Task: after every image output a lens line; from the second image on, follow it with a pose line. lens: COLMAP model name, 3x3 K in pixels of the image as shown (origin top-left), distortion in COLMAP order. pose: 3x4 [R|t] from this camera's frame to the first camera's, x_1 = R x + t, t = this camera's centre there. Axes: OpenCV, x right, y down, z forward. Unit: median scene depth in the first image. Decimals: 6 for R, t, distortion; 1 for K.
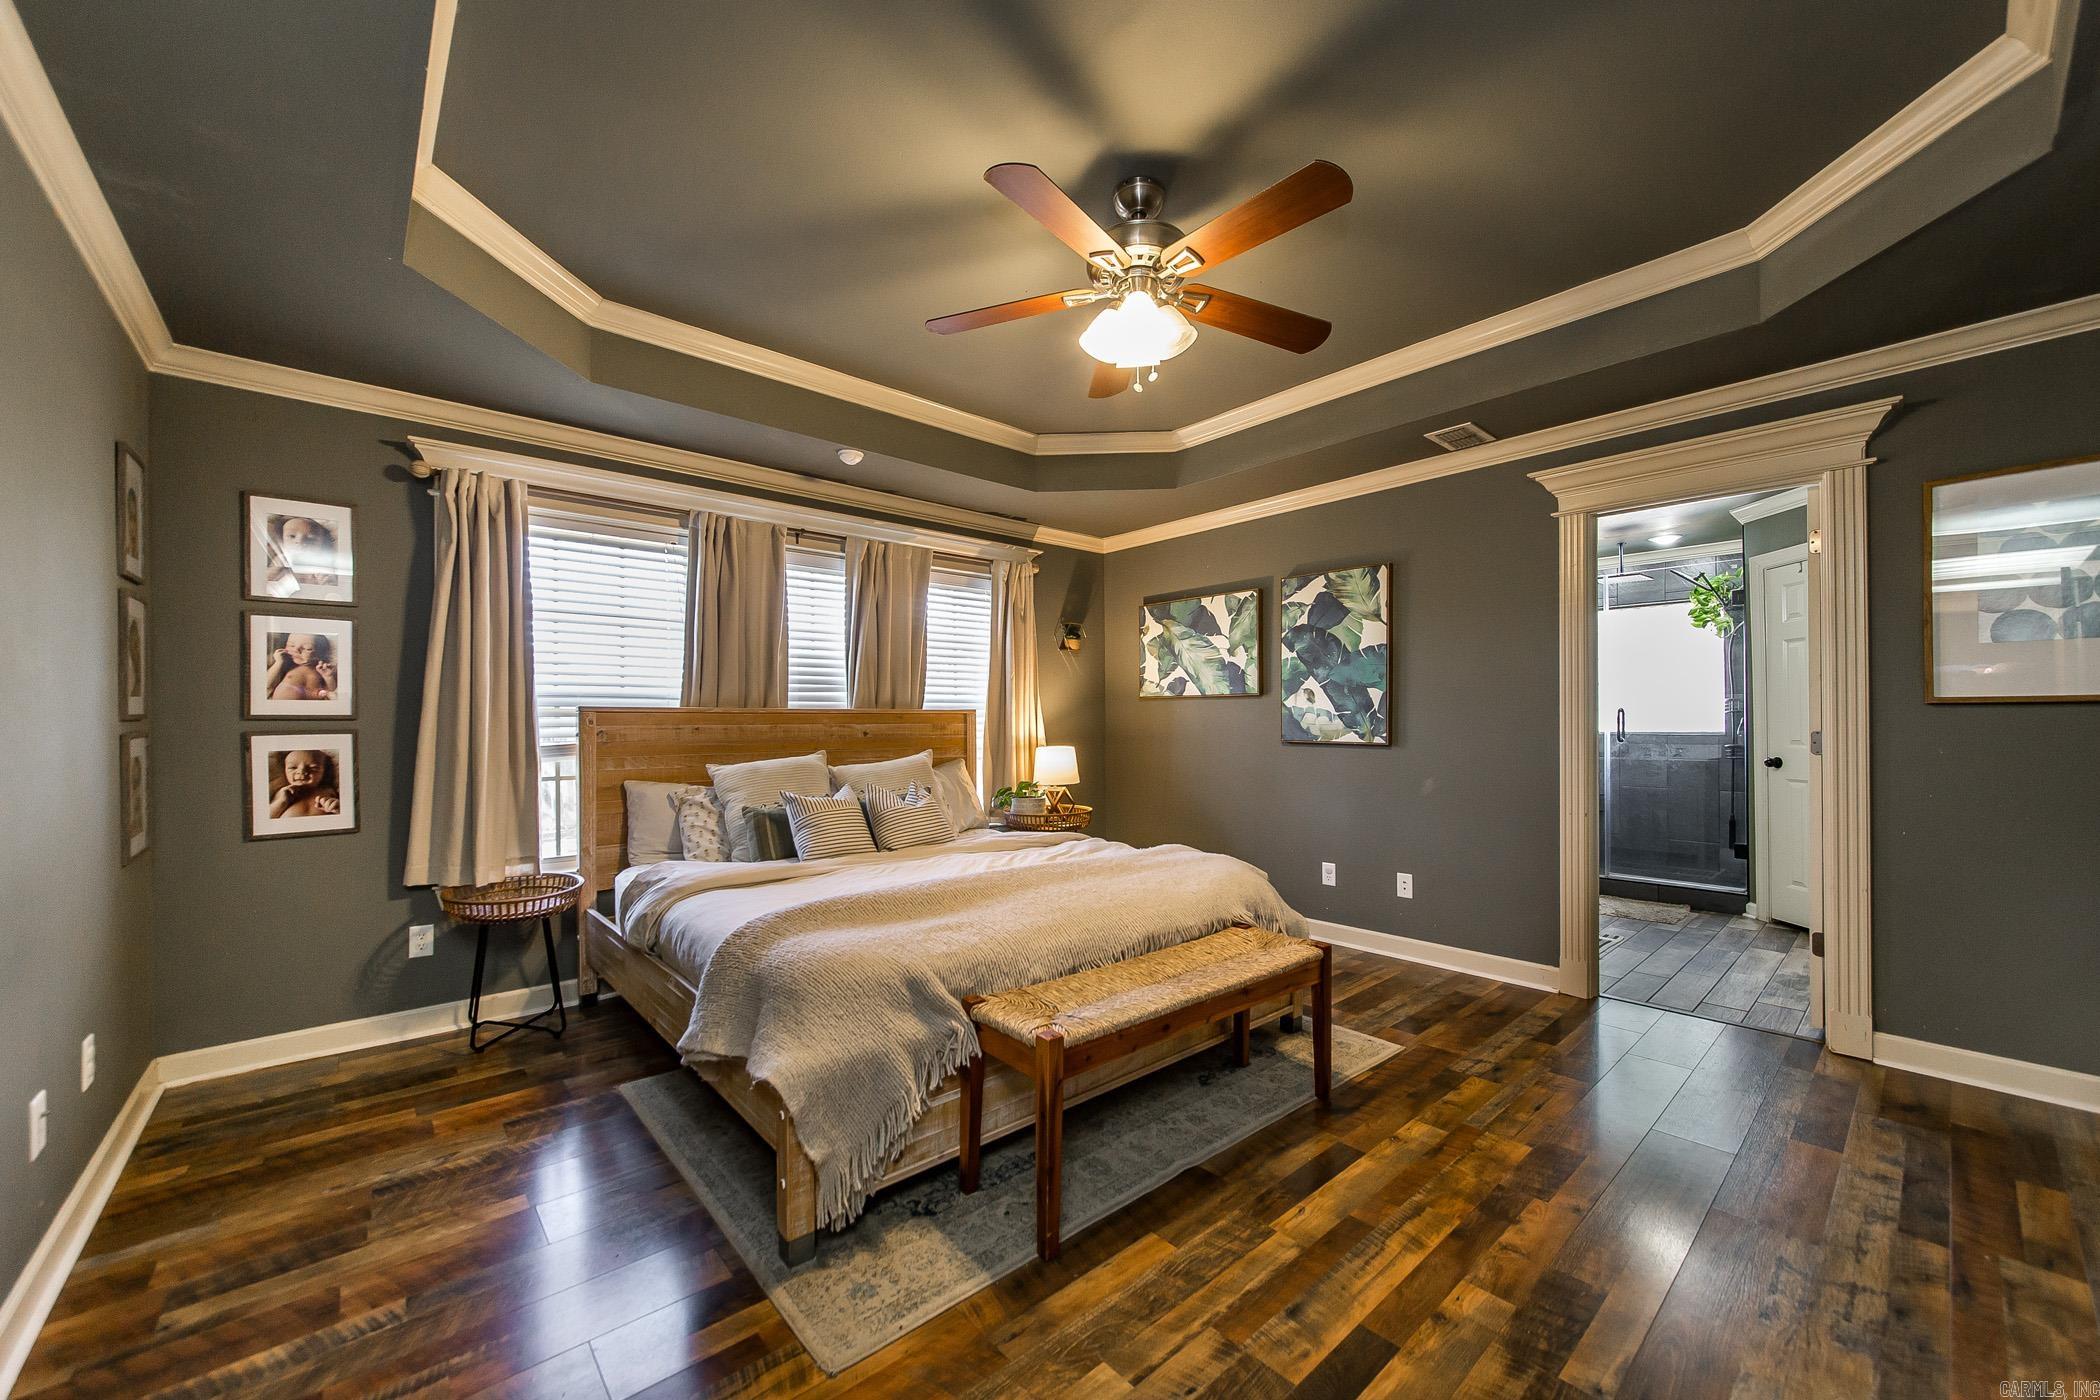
lens RADIAL K [[810.2, 0, 1061.6], [0, 810.2, 708.4], [0, 0, 1]] dist [-0.002889, -0.000517]
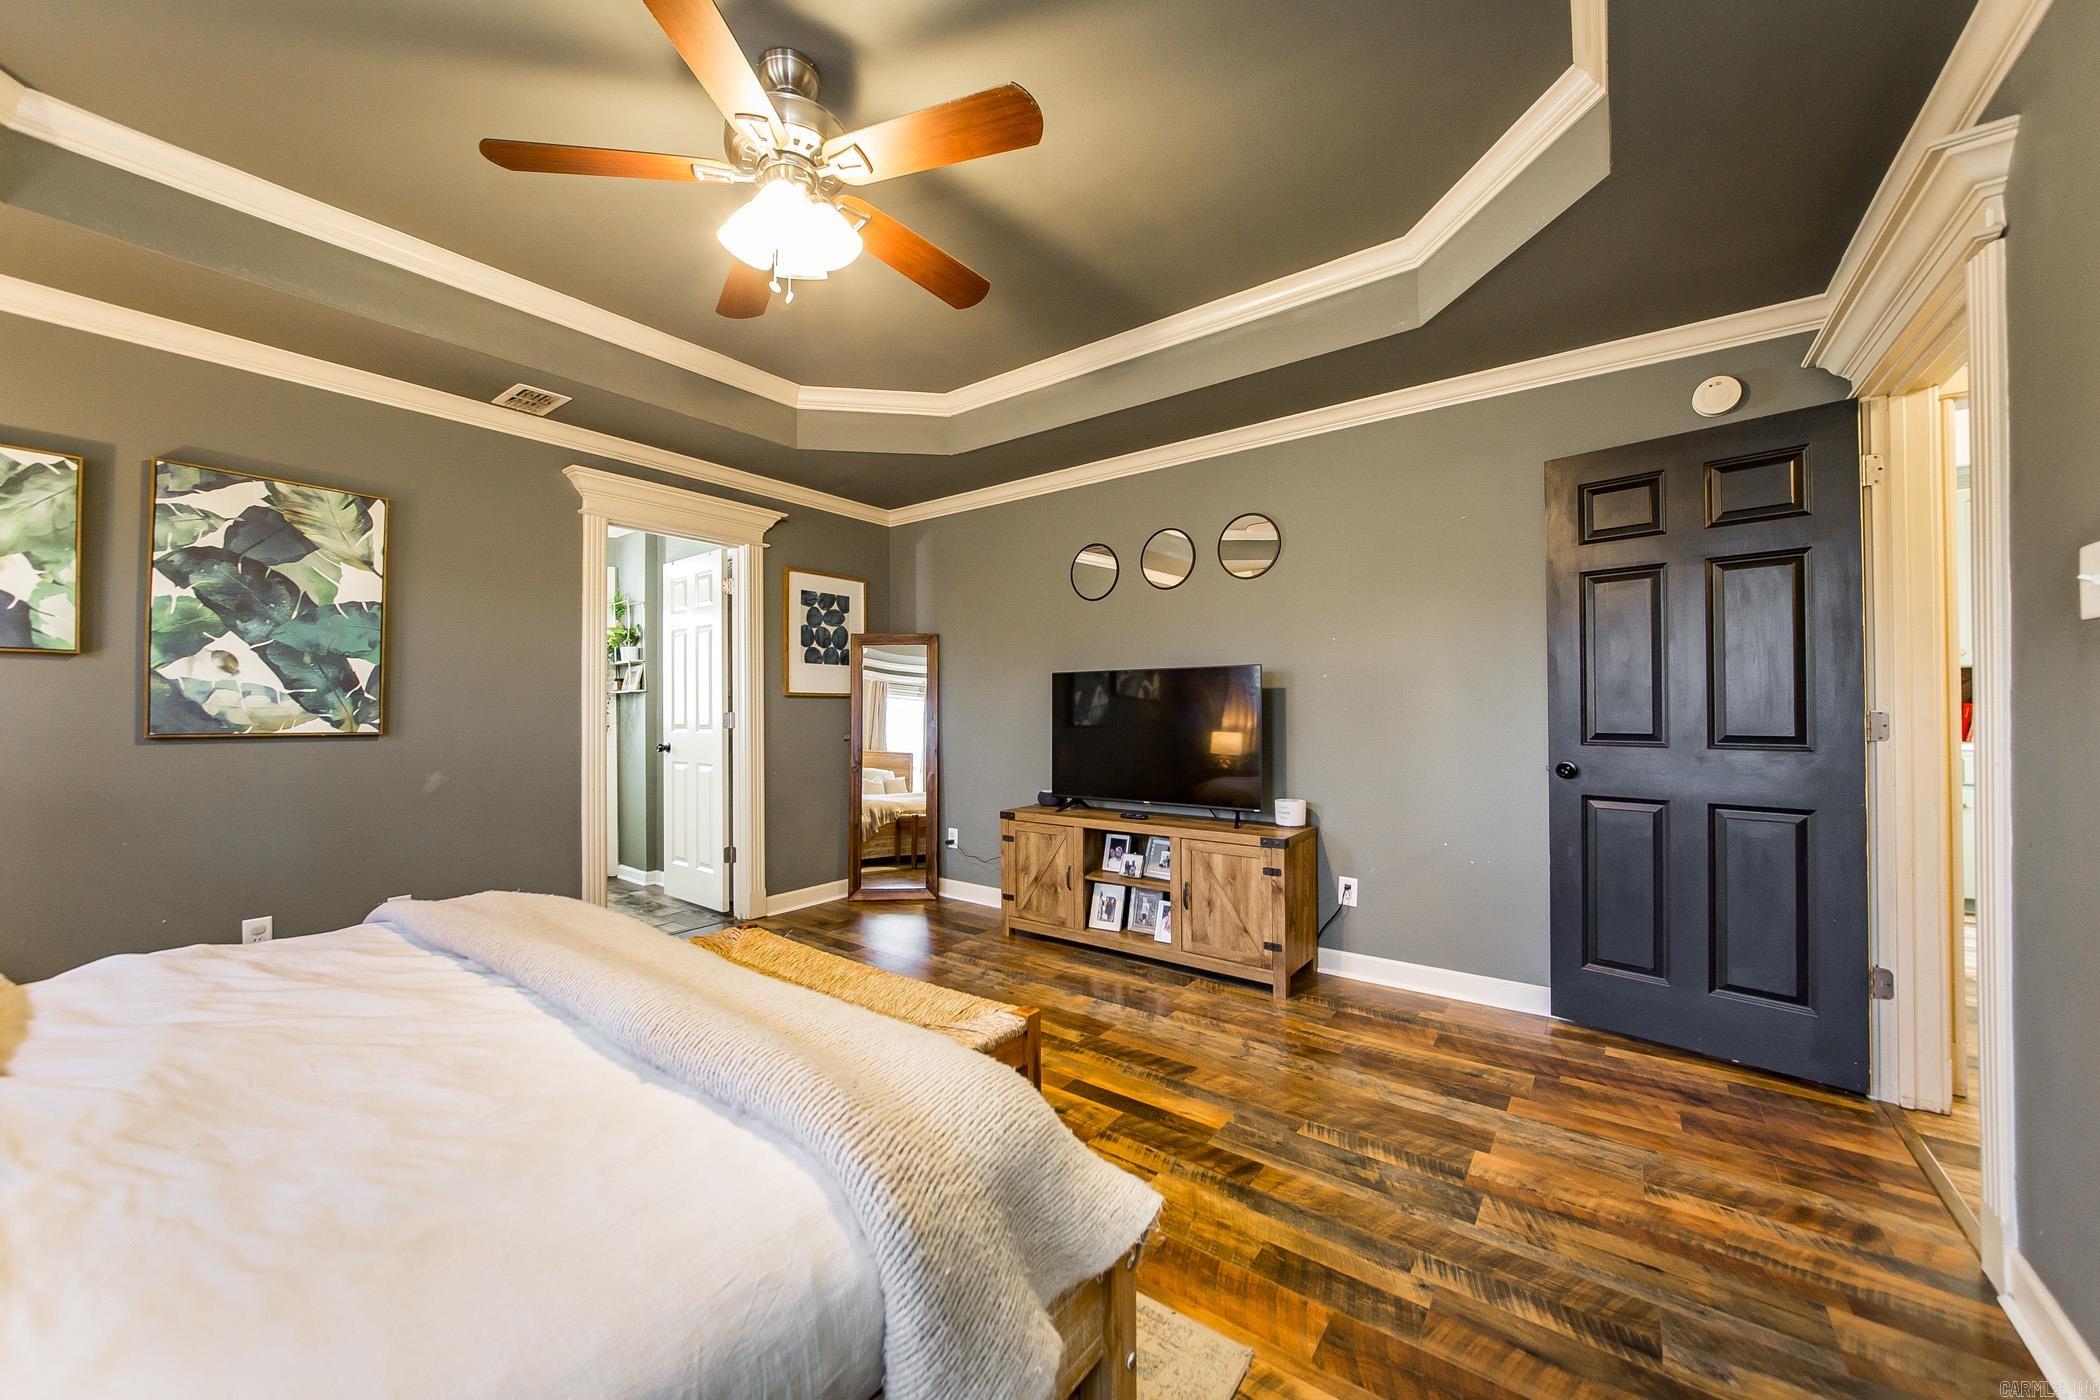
lens RADIAL K [[763.8, 0, 1037.2], [0, 763.8, 693.9], [0, 0, 1]] dist [-0.011689, 0.000673]
pose [[-0.190396, 0.023259, 0.981432, -0.415924], [-0.013255, 0.999567, -0.026260, 0.017168], [-0.981618, -0.018009, -0.190006, 0.518456]]
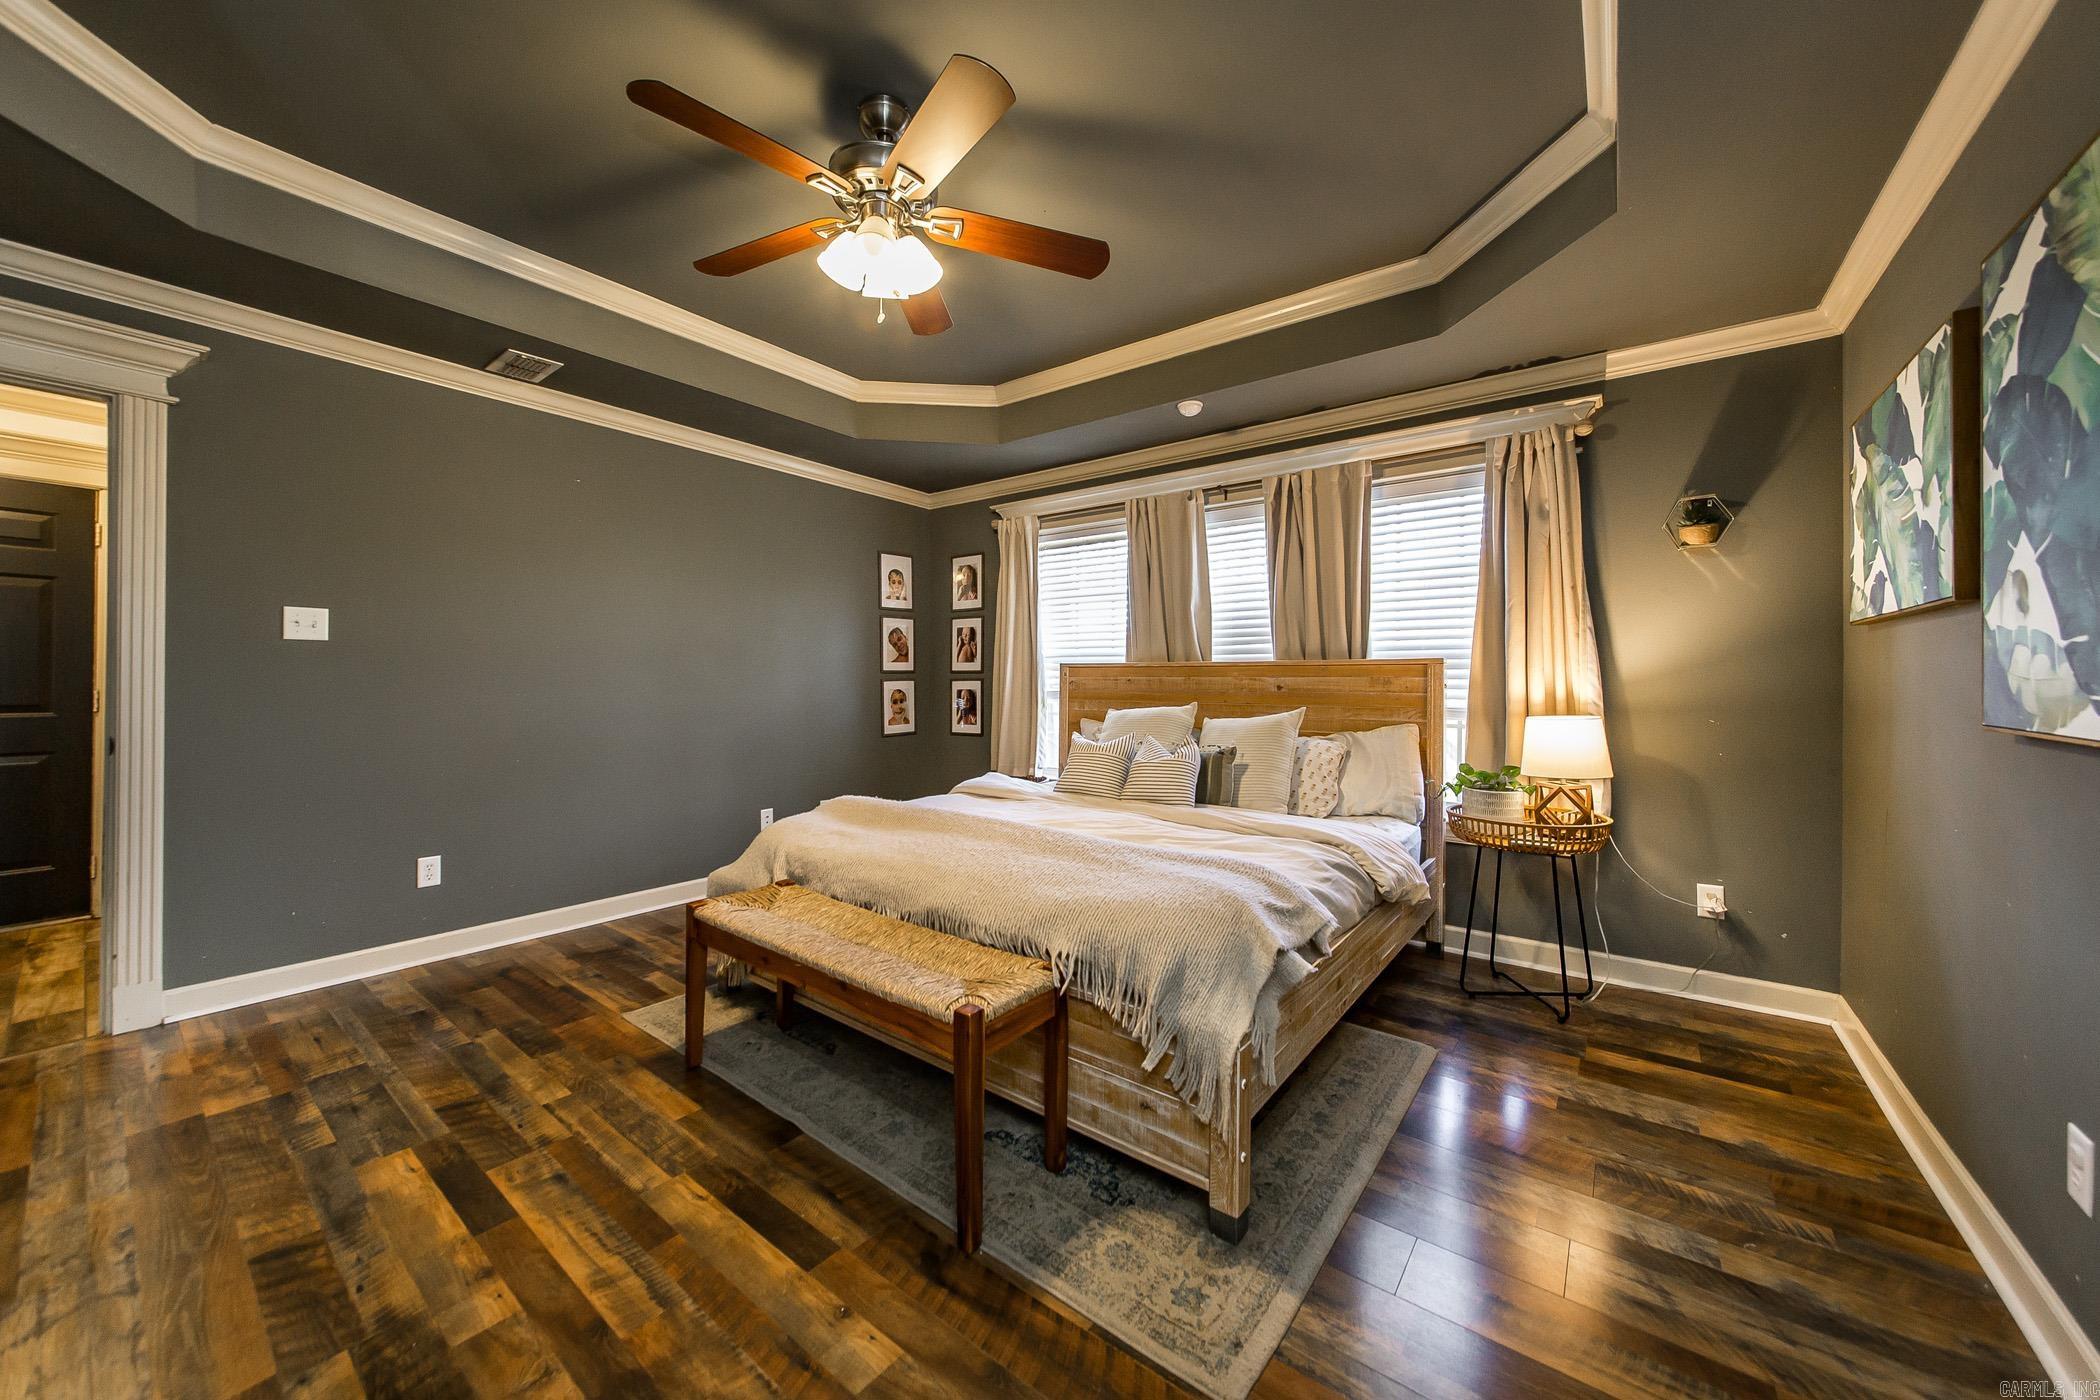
lens RADIAL K [[763.8, 0, 1023.9], [0, 763.8, 676.5], [0, 0, 1]] dist [-0.011689, 0.000673]
pose [[0.160306, -0.000724, -0.987067, 0.578177], [0.010870, 0.999940, 0.001032, 0.015234], [0.987008, -0.010895, 0.160304, 0.590206]]
